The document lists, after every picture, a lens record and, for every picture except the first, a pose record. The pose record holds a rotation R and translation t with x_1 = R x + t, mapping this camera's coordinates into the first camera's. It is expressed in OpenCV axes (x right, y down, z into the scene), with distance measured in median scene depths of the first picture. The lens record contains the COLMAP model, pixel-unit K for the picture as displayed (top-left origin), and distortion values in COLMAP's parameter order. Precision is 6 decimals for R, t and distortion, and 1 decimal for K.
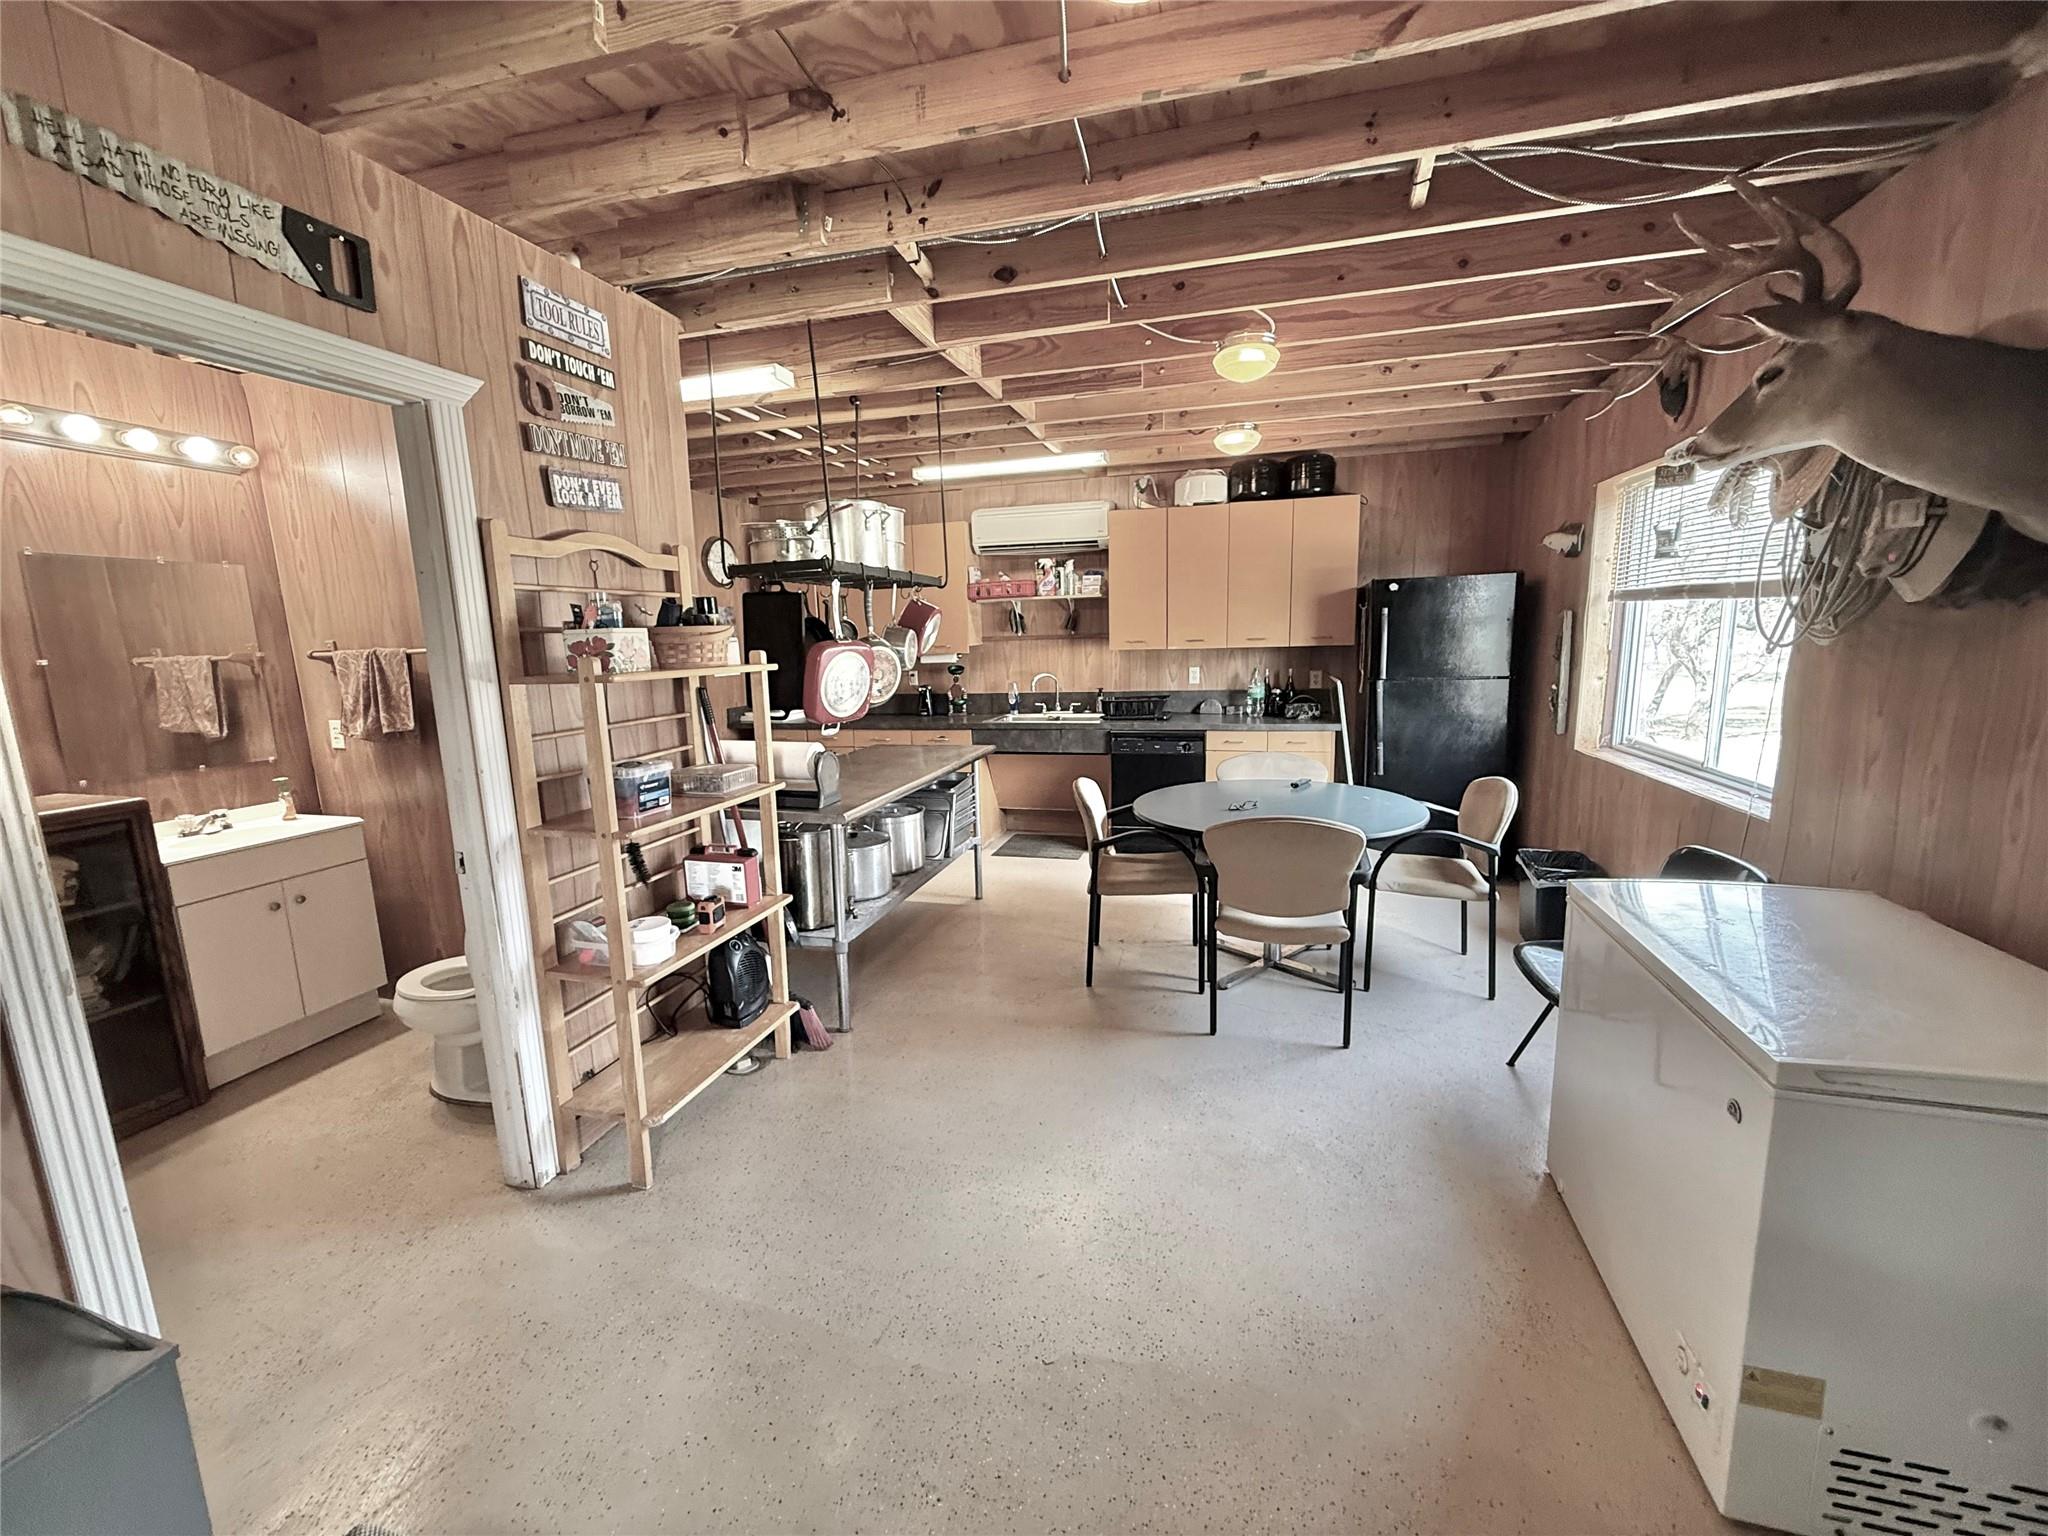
lens RADIAL K [[813.0, 0, 1026.3], [0, 813.0, 768.8], [0, 0, 1]] dist [-0.001762, 0.000372]
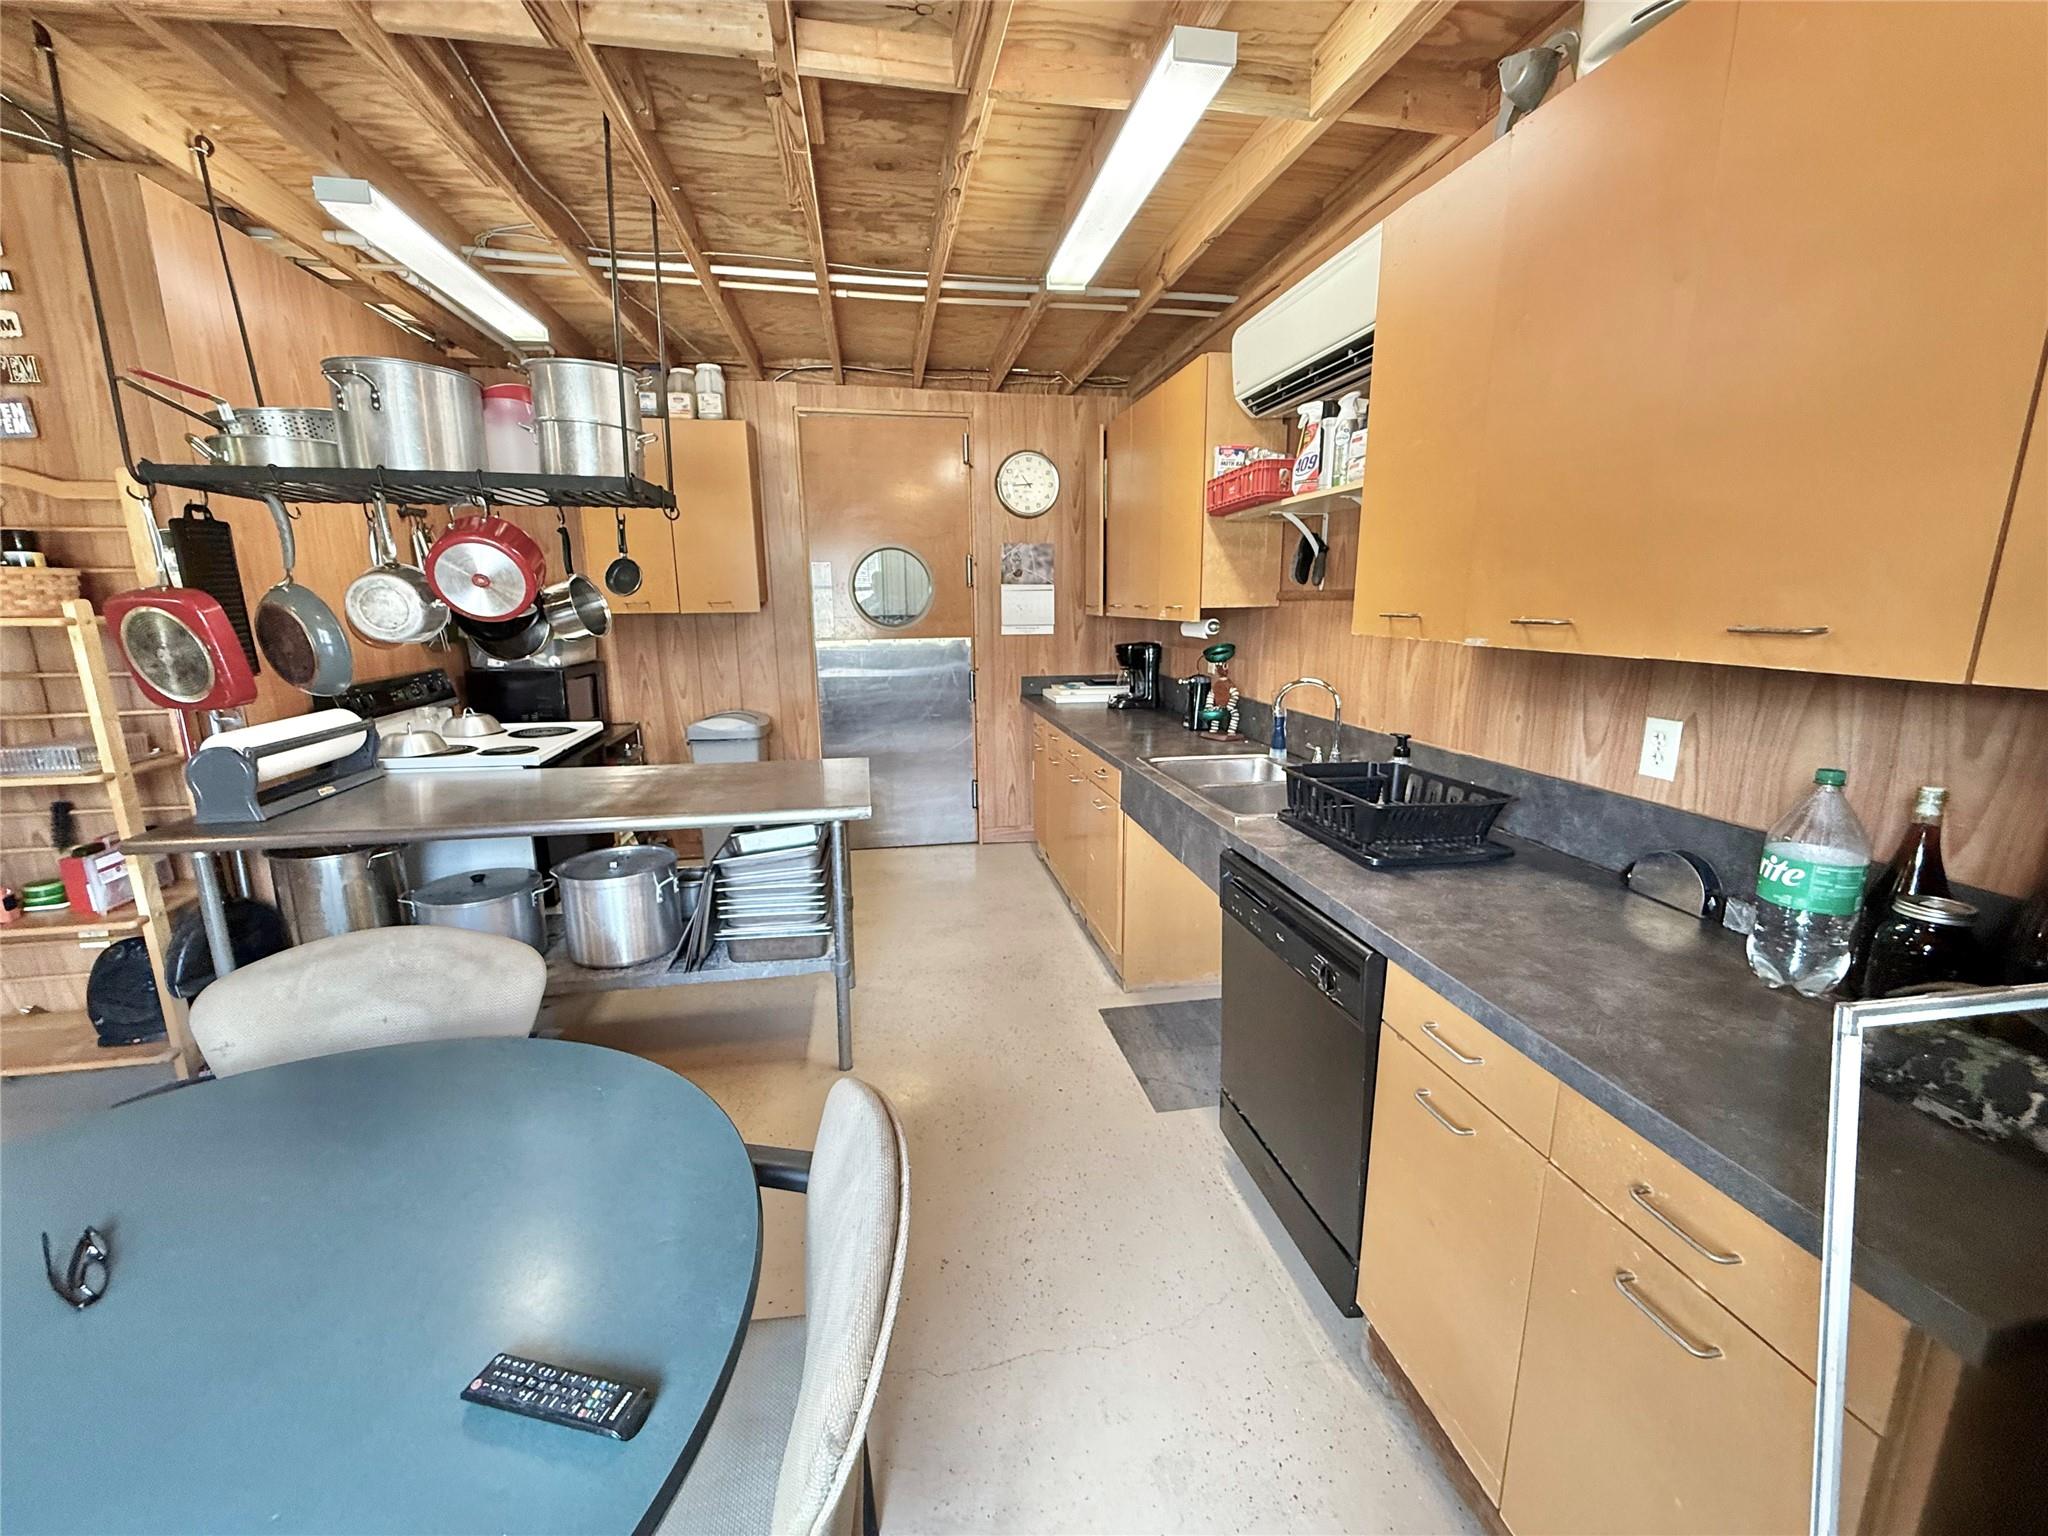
lens RADIAL K [[813.0, 0, 1022.6], [0, 813.0, 761.4], [0, 0, 1]] dist [-0.001762, 0.000372]
pose [[0.431399, 0.212431, -0.876794, 0.357936], [-0.156343, 0.974781, 0.159247, -0.123872], [0.888511, 0.068381, 0.453731, 0.696787]]
